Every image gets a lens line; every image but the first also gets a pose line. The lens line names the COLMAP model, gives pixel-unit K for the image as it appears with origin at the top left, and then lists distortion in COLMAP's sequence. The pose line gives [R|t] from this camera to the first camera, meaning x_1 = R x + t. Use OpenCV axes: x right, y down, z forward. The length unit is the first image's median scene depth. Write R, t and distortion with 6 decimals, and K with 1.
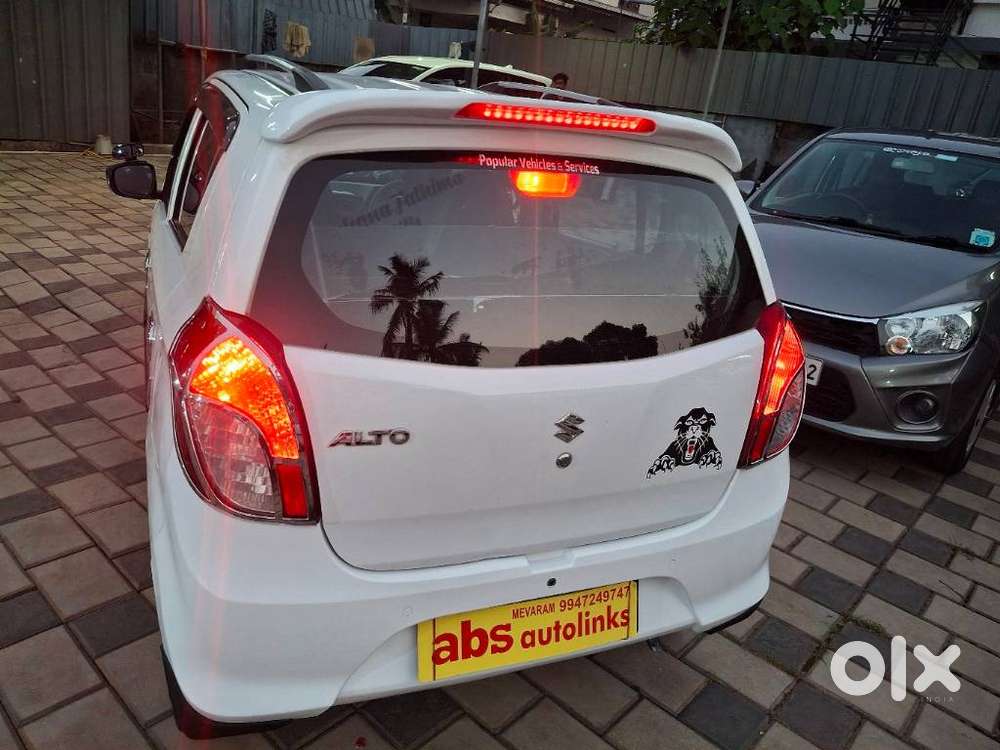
lens RADIAL K [[744.0, 0, 477.4], [0, 744.0, 346.4], [0, 0, 1]] dist [0.052175, -0.112445]
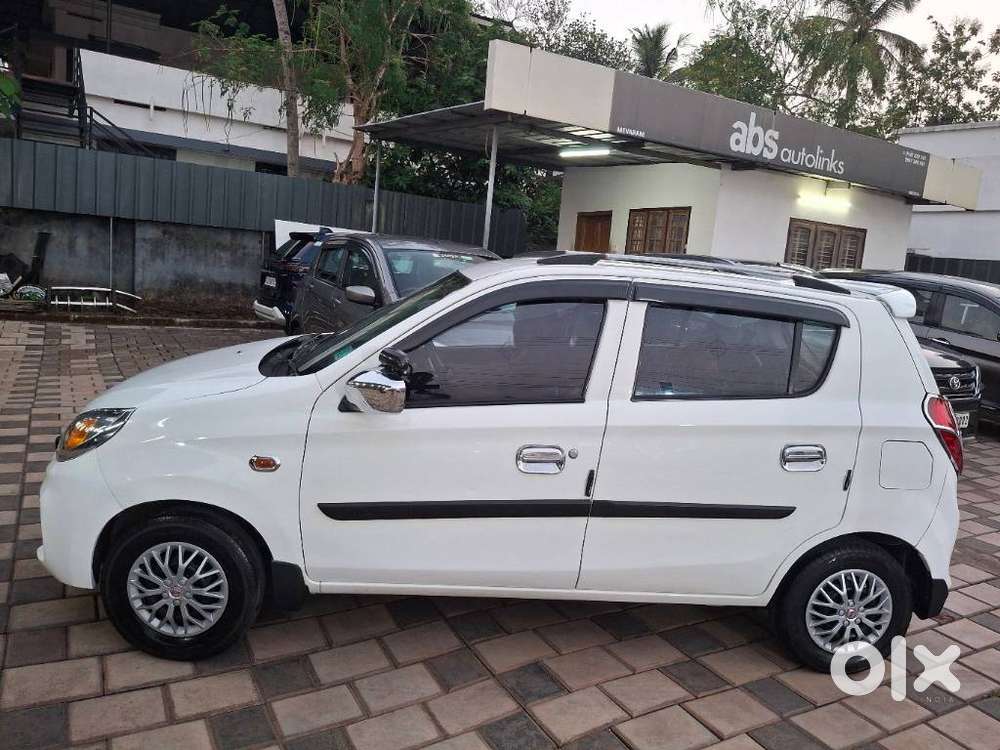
lens RADIAL K [[769.5, 0, 498.9], [0, 769.5, 341.4], [0, 0, 1]] dist [-0.004245, -0.007979]
pose [[0.306798, -0.192411, 0.932123, -1.713806], [0.264047, 0.958116, 0.110869, -0.481182], [-0.914415, 0.212110, 0.344753, 0.835065]]
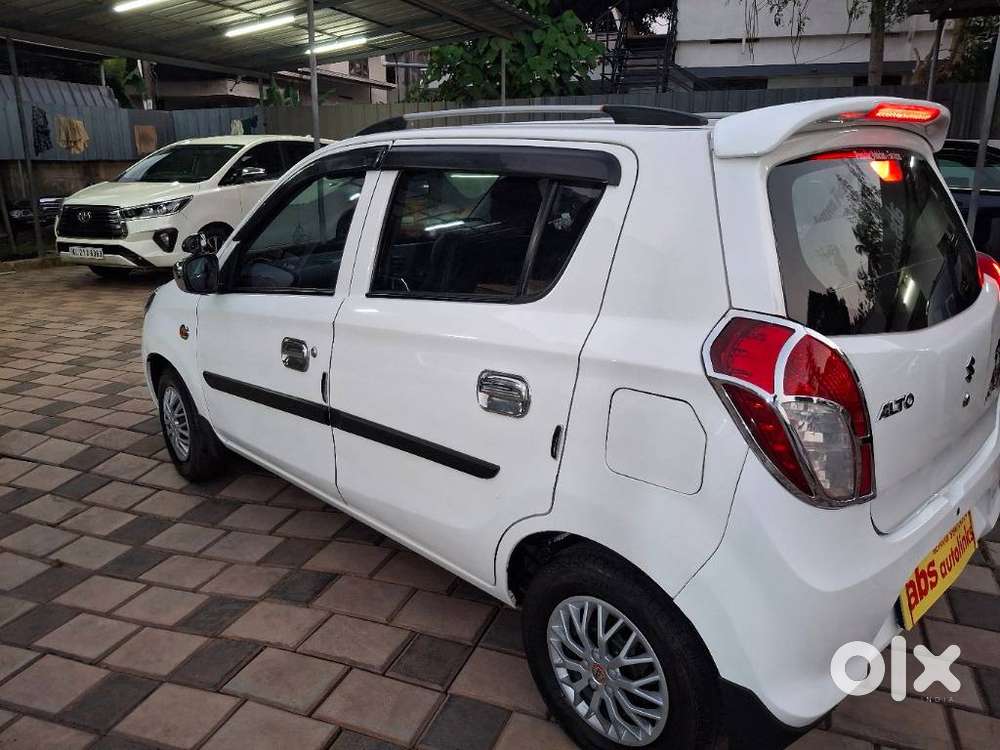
lens RADIAL K [[749.1, 0, 486.8], [0, 749.1, 348.9], [0, 0, 1]] dist [0.002380, -0.033828]
pose [[0.926359, -0.203730, 0.316786, -0.635882], [0.227446, 0.972995, -0.039359, -0.031438], [-0.300212, 0.108513, 0.947680, 0.083501]]
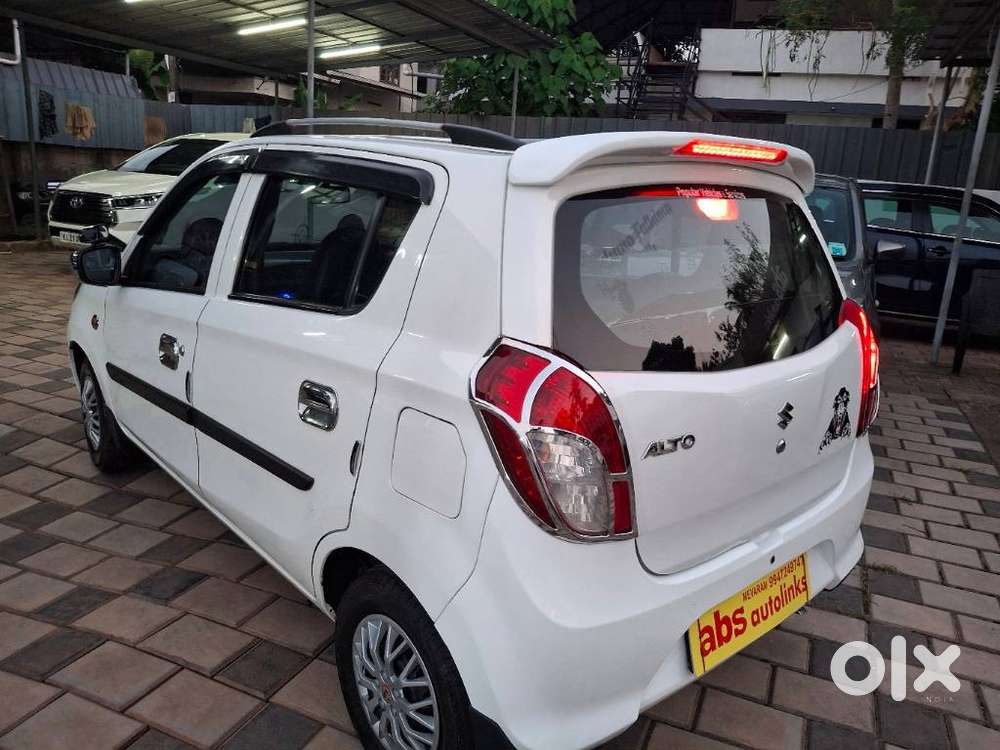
lens RADIAL K [[749.7, 0, 496.5], [0, 749.7, 359.2], [0, 0, 1]] dist [0.003453, -0.034024]
pose [[0.942806, -0.132271, 0.305977, -0.431391], [0.154119, 0.986873, -0.048269, 0.008005], [-0.295576, 0.092665, 0.950814, 0.021980]]
